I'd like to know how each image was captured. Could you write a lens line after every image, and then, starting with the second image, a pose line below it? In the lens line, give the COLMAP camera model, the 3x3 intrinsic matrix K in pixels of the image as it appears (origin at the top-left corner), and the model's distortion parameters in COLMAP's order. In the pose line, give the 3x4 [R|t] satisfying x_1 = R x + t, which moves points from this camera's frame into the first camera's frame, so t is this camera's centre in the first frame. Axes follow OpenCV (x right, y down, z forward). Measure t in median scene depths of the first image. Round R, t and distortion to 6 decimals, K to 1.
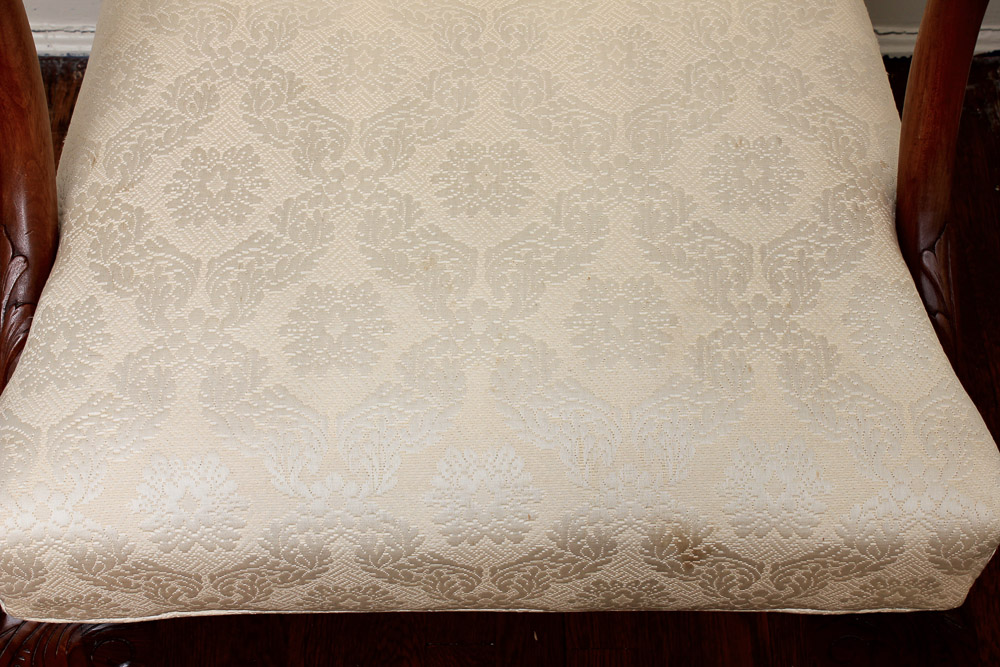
lens RADIAL K [[1803.1, 0, 500.0], [0, 1803.1, 333.5], [0, 0, 1]] dist [0.051526, 0.046576]
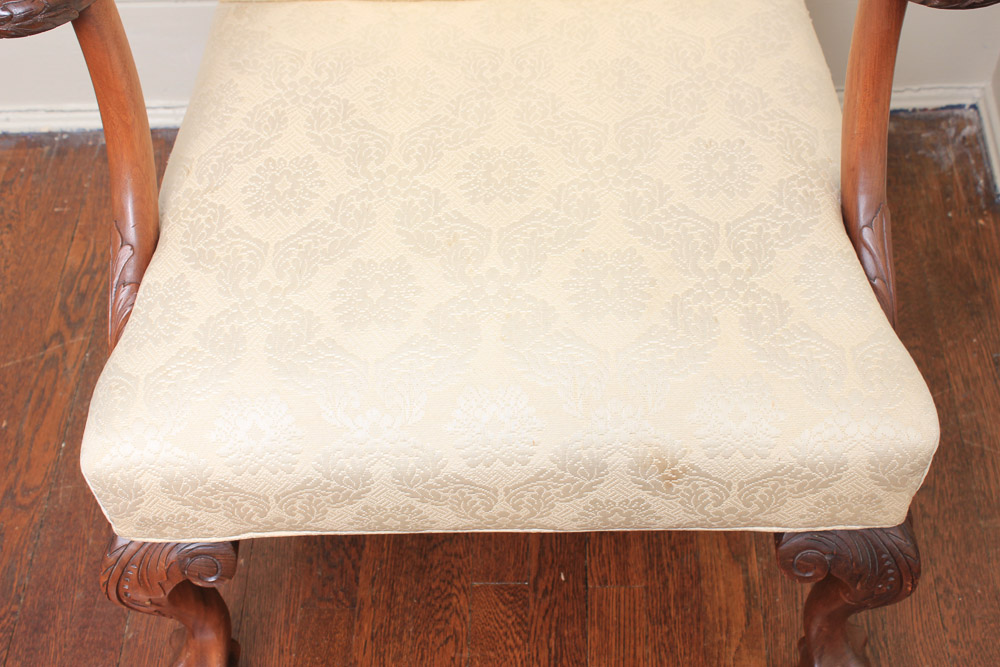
lens RADIAL K [[1488.8, 0, 500.0], [0, 1488.8, 333.5], [0, 0, 1]] dist [-0.000738, -0.005398]
pose [[0.998001, -0.016009, -0.061141, 0.053067], [0.012253, 0.998043, -0.061321, 0.085021], [0.062003, 0.060449, 0.996244, -0.001069]]
